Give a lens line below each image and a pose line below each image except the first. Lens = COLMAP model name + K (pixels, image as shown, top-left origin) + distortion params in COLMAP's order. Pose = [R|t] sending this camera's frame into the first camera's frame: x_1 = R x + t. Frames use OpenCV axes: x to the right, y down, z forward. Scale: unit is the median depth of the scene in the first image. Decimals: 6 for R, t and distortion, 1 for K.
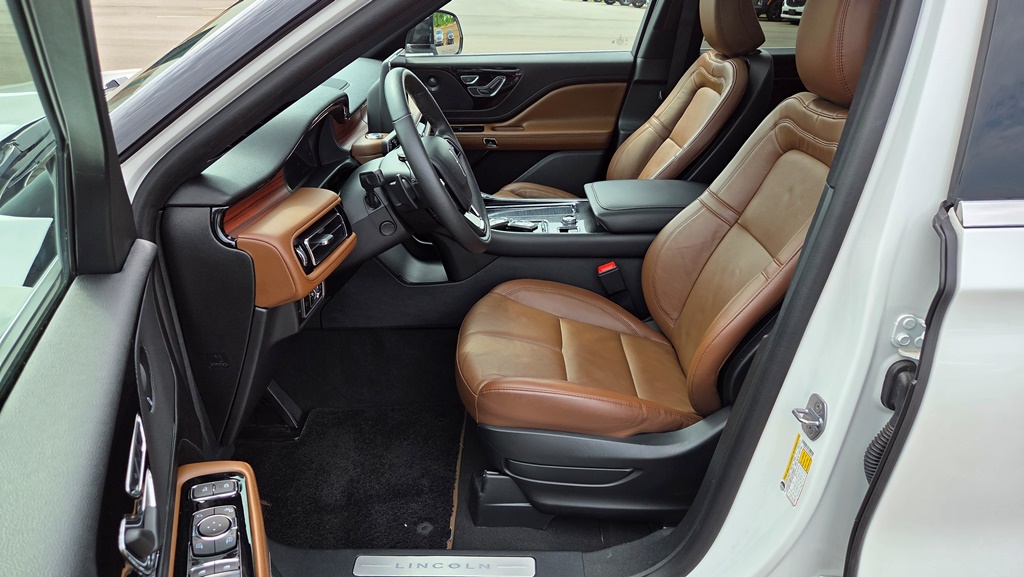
lens RADIAL K [[688.4, 0, 515.7], [0, 688.4, 295.6], [0, 0, 1]] dist [0.054060, -0.044704]
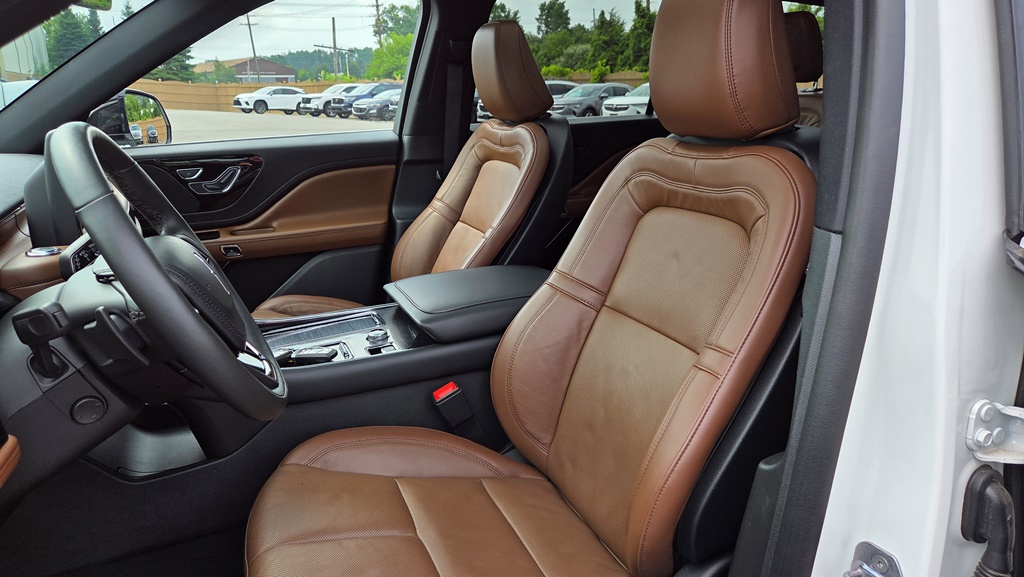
lens RADIAL K [[688.4, 0, 518.8], [0, 688.4, 289.1], [0, 0, 1]] dist [0.054060, -0.044704]
pose [[0.918817, -0.135694, 0.370623, -0.050303], [0.190002, 0.975141, -0.114014, -0.047471], [-0.345939, 0.175178, 0.921759, 0.277433]]
